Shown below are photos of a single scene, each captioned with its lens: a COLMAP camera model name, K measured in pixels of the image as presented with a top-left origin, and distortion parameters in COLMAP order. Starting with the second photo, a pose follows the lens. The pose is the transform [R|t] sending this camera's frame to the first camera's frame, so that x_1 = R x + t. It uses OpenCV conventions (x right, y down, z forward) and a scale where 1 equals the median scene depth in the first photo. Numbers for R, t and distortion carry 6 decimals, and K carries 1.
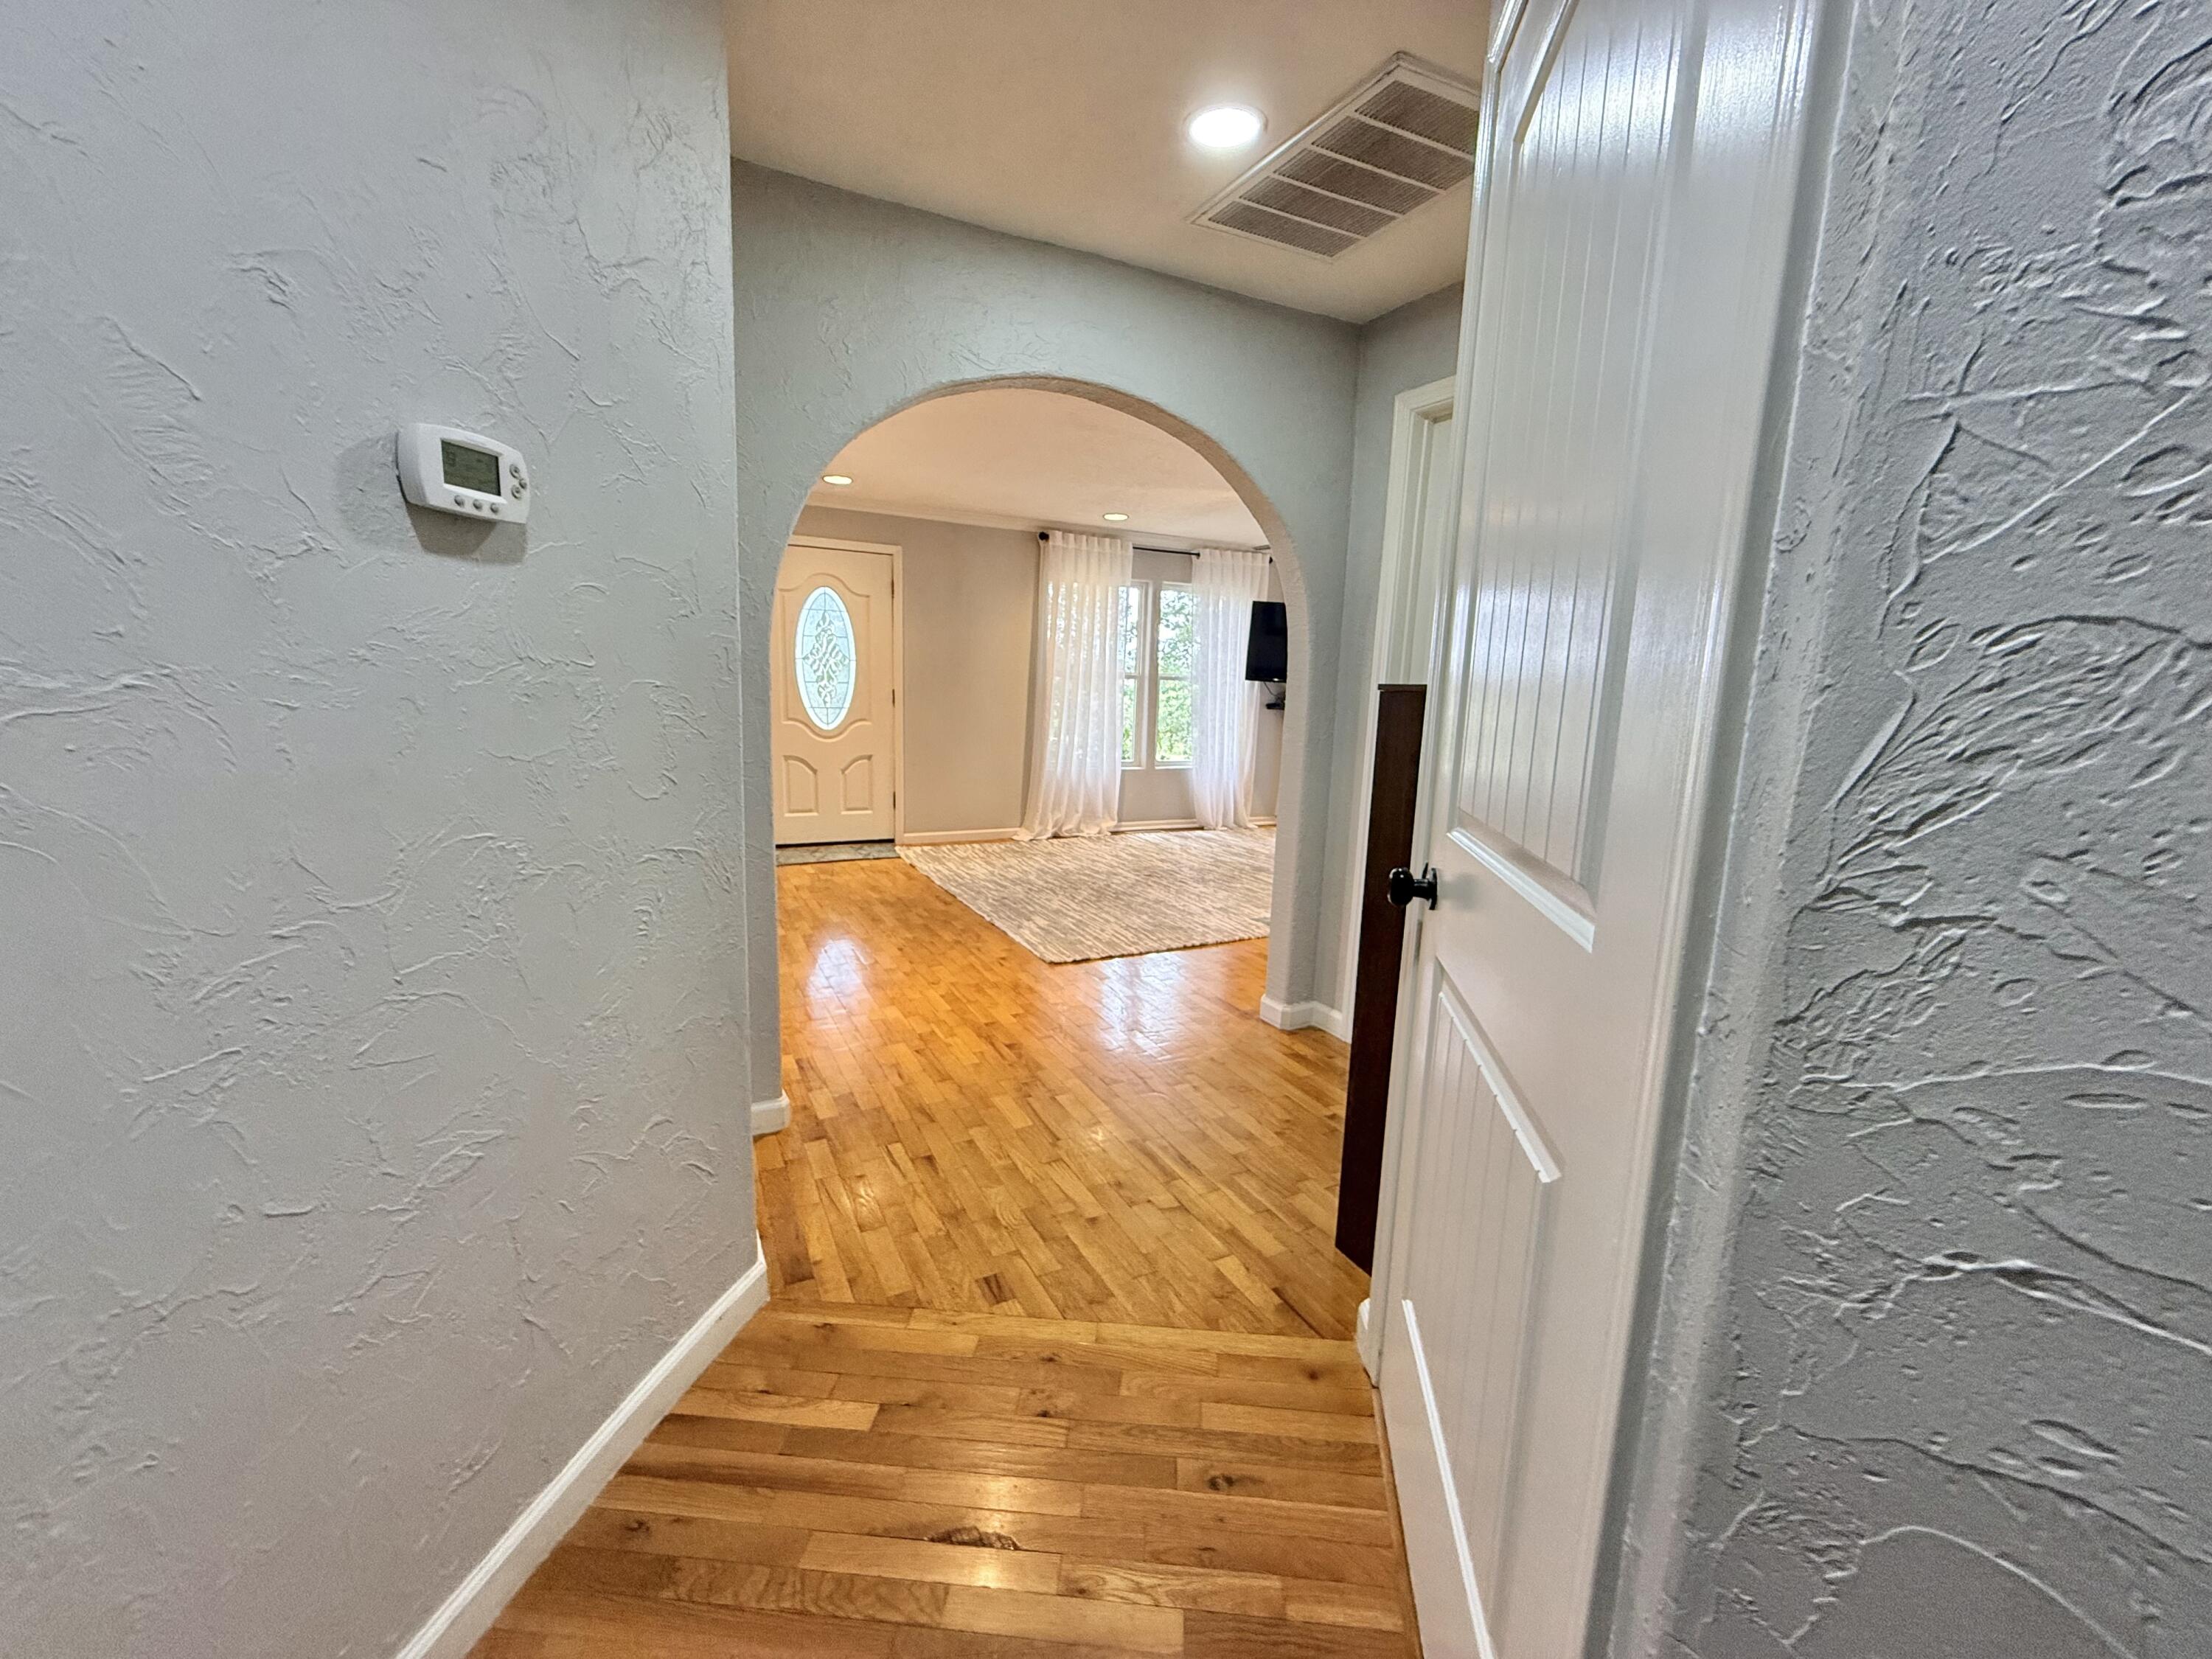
lens RADIAL K [[884.9, 0, 1106.0], [0, 884.9, 829.5], [0, 0, 1]] dist [-0.000236, 0.000010]
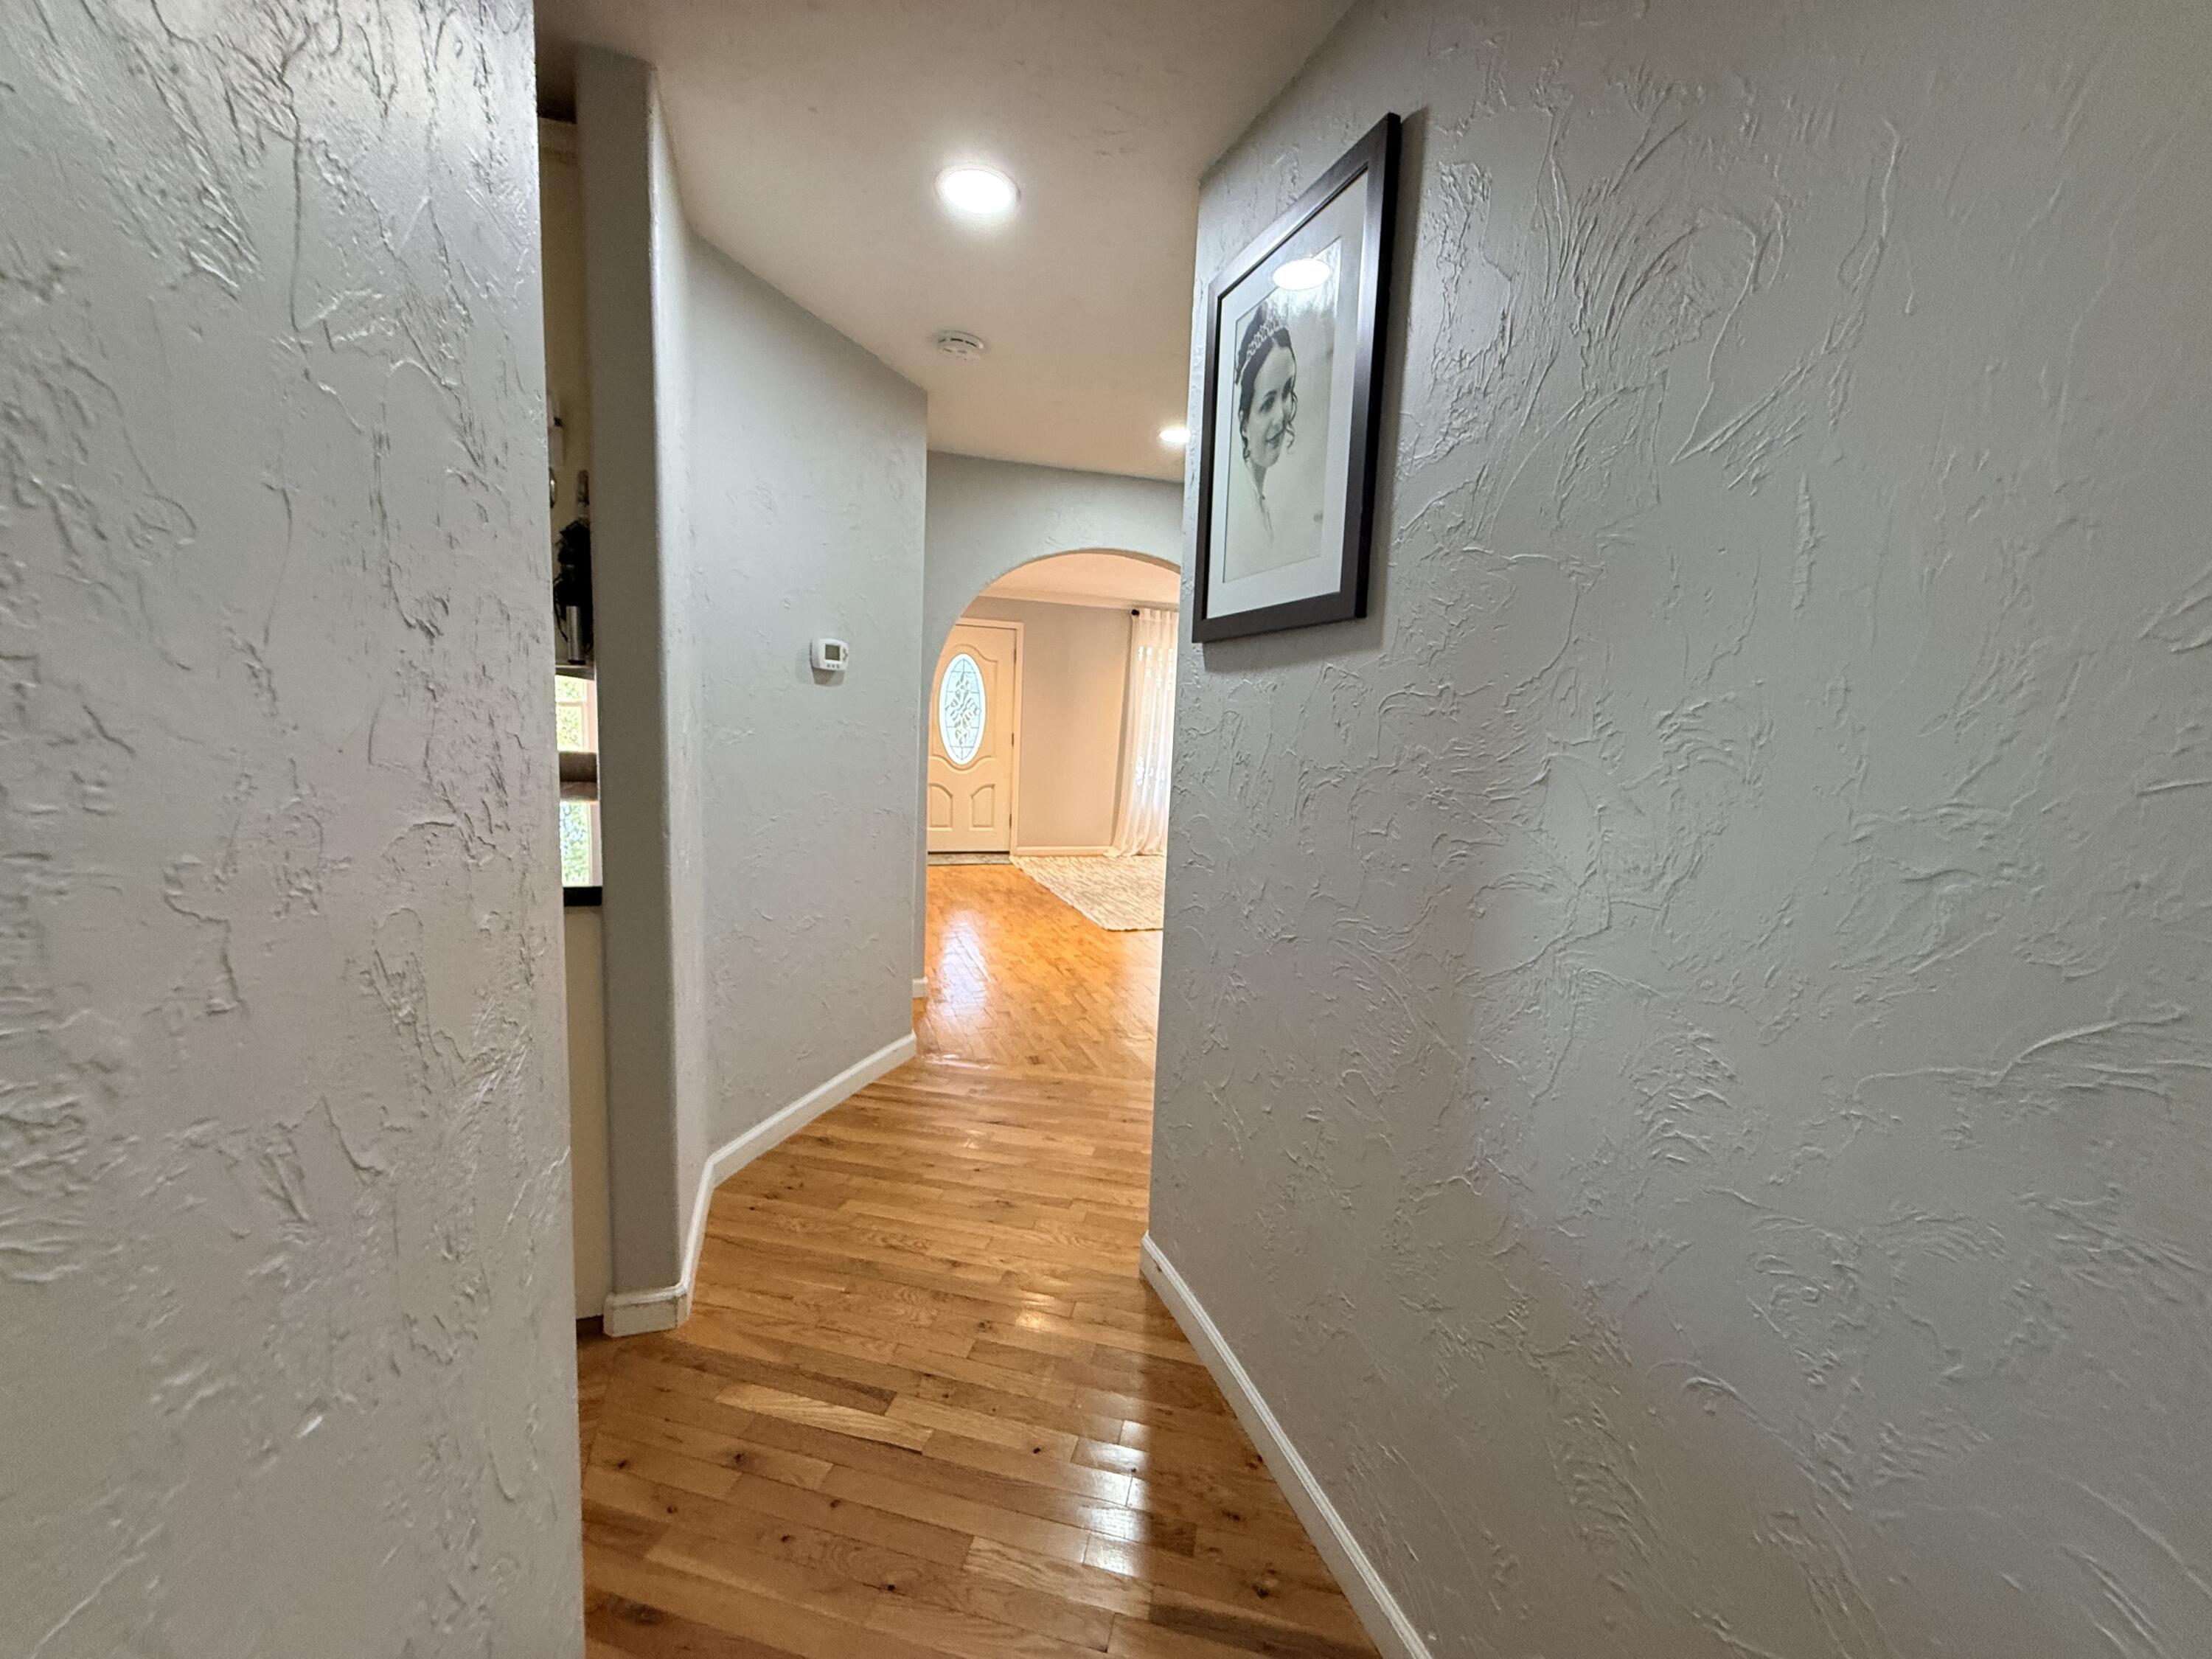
lens RADIAL K [[884.9, 0, 1106.0], [0, 884.9, 829.5], [0, 0, 1]] dist [-0.000236, 0.000010]
pose [[0.989536, 0.025893, -0.141942, 0.123761], [-0.032763, 0.998391, -0.046277, 0.055502], [0.140516, 0.050443, 0.988793, -0.377214]]
